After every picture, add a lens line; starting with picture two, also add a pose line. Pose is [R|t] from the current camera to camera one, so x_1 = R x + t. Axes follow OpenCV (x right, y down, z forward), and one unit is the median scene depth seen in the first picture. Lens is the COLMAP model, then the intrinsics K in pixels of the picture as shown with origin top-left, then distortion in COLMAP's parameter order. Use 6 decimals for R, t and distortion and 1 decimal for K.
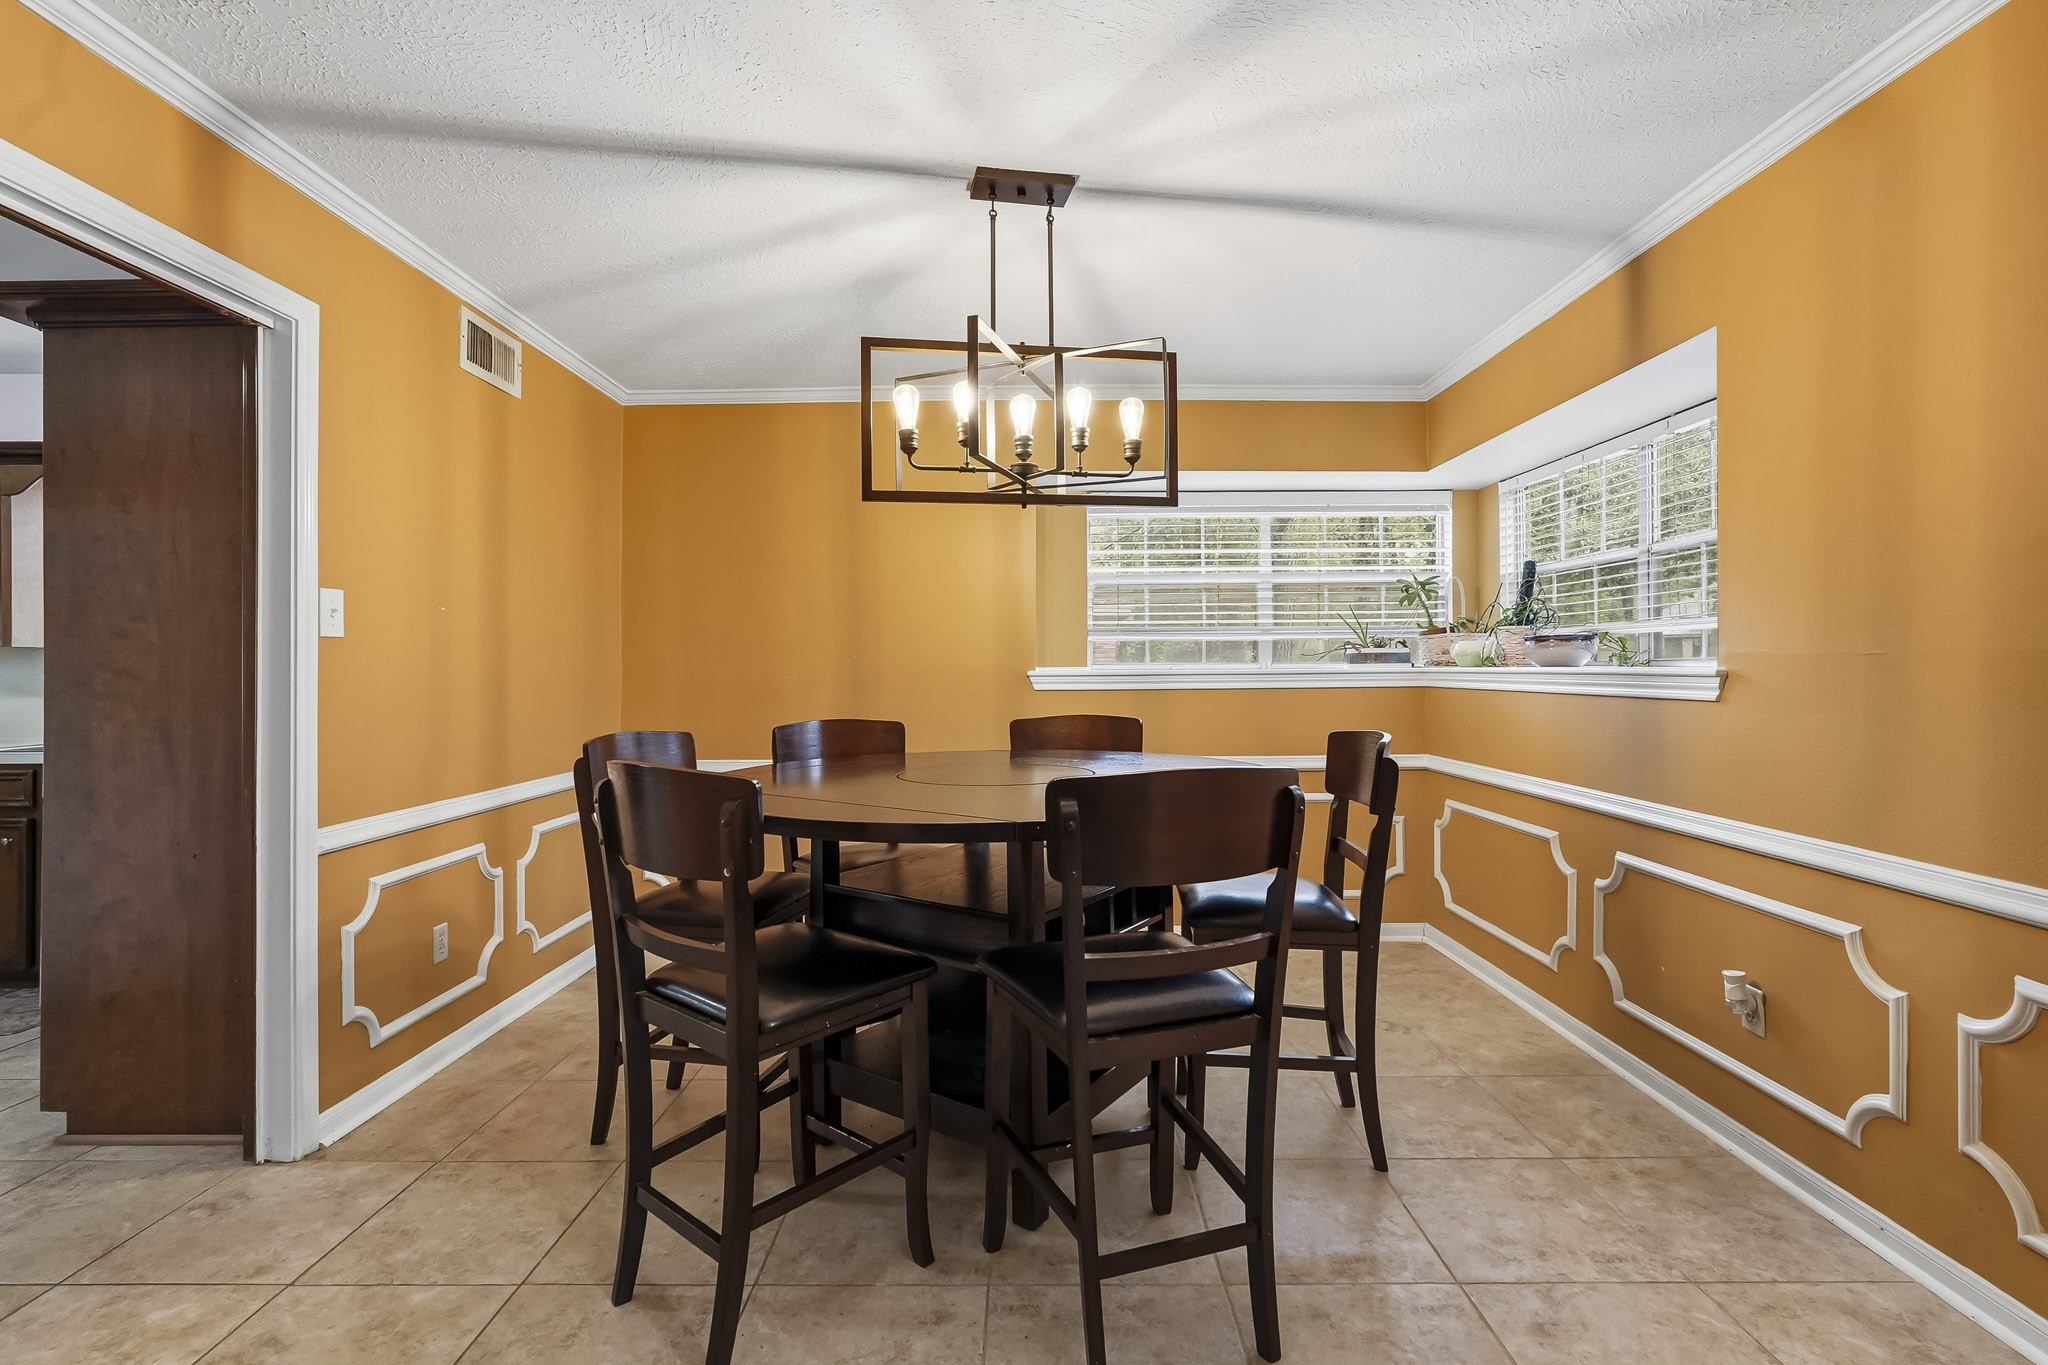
lens RADIAL K [[907.7, 0, 1019.8], [0, 907.7, 675.9], [0, 0, 1]] dist [-0.016416, 0.009122]
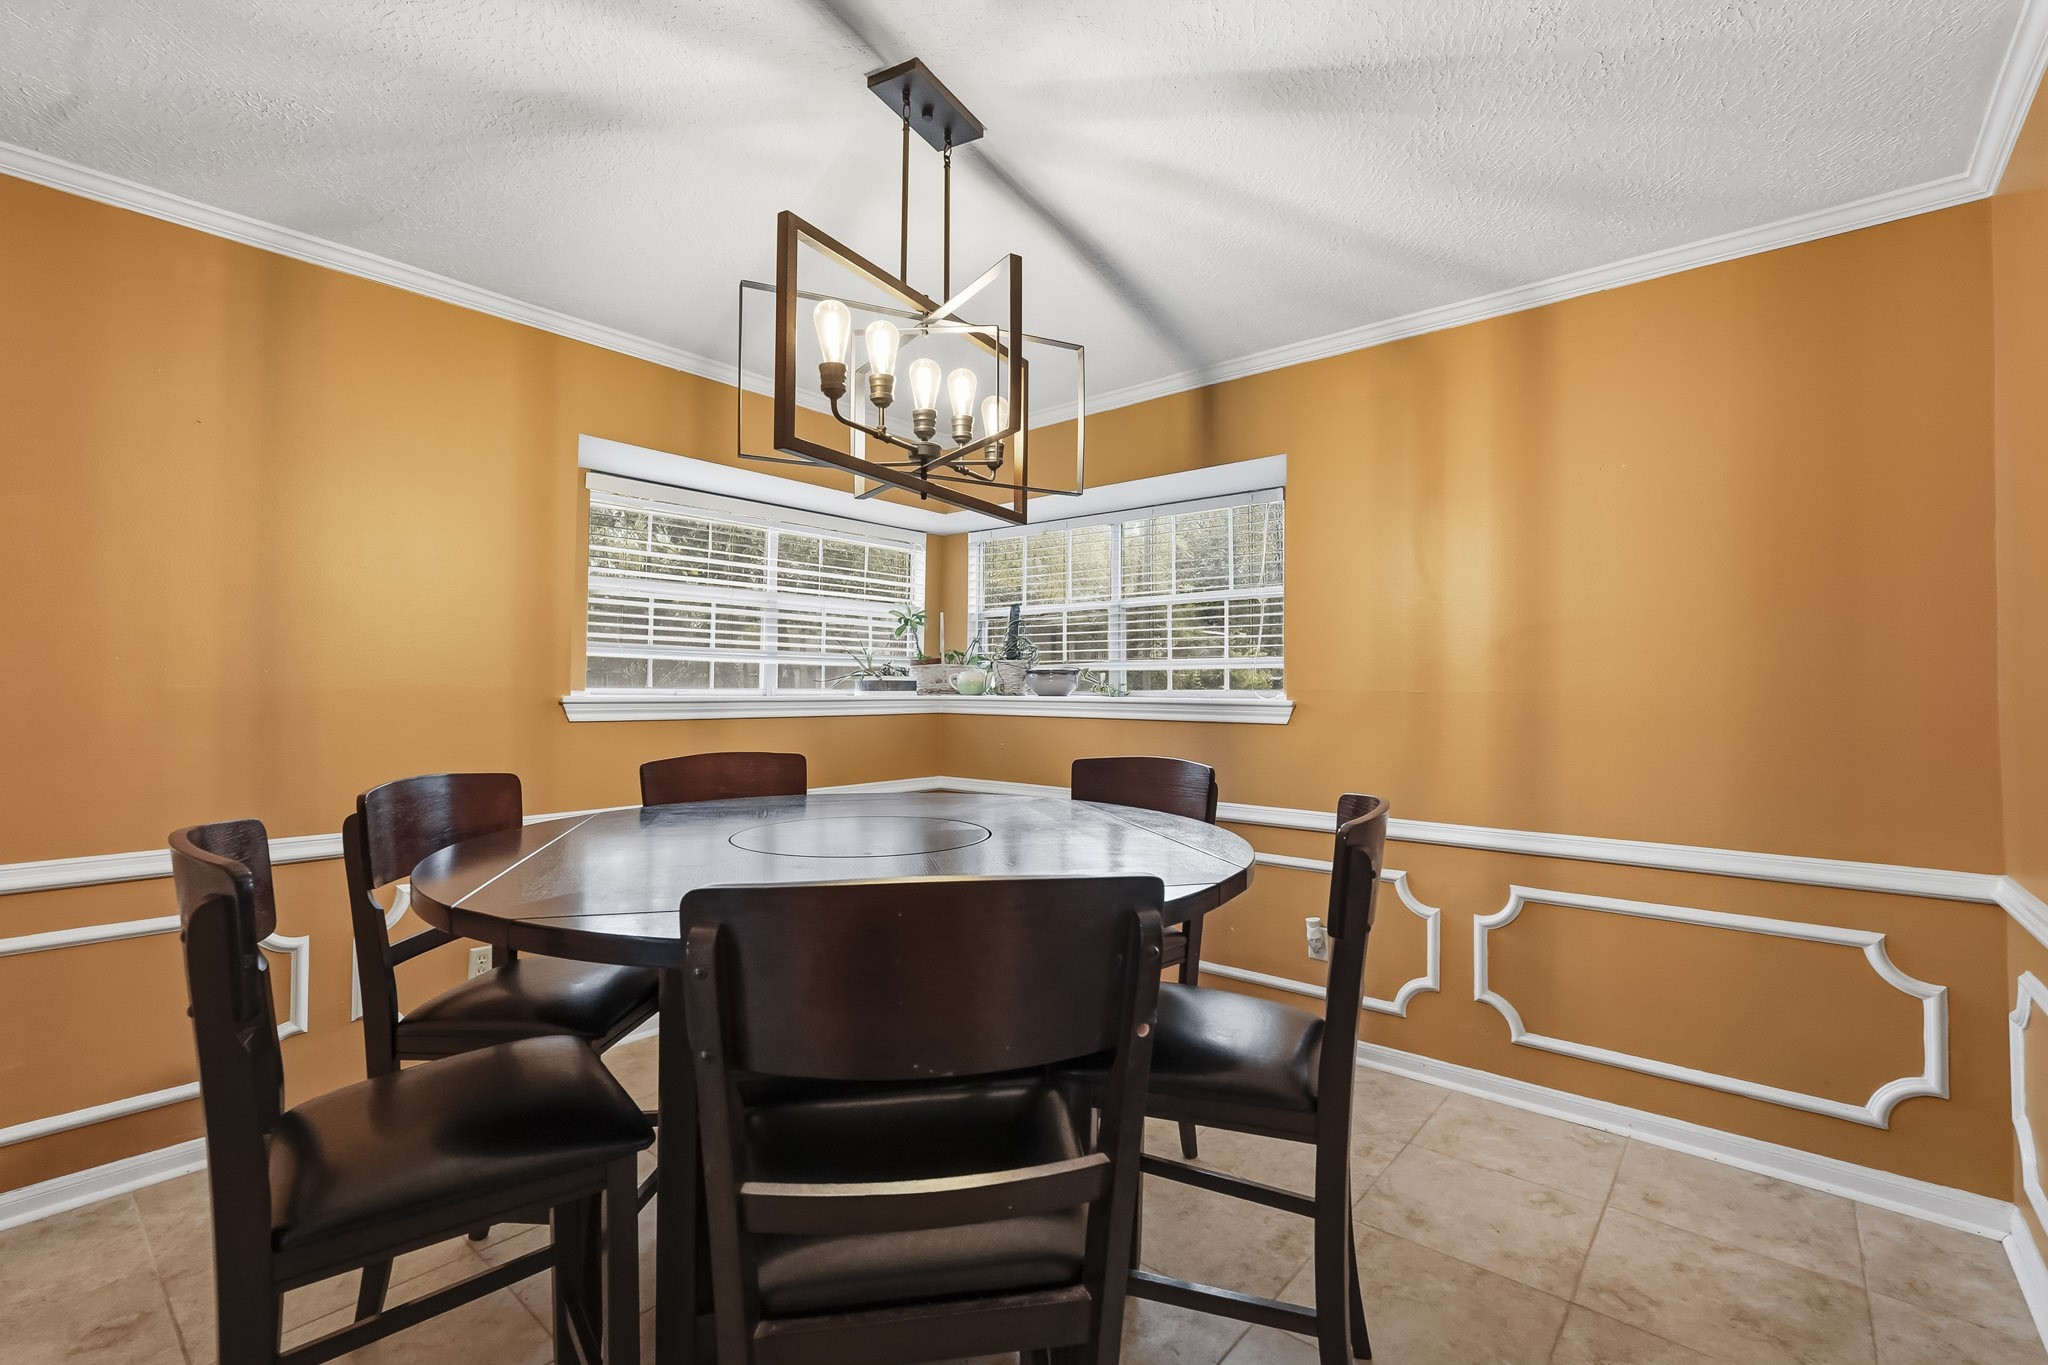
lens RADIAL K [[907.7, 0, 1019.8], [0, 907.7, 675.9], [0, 0, 1]] dist [-0.016416, 0.009122]
pose [[0.650244, 0.023567, 0.759359, -0.461390], [-0.004523, 0.999621, -0.027150, -0.005499], [-0.759712, 0.014220, 0.650105, 0.346419]]
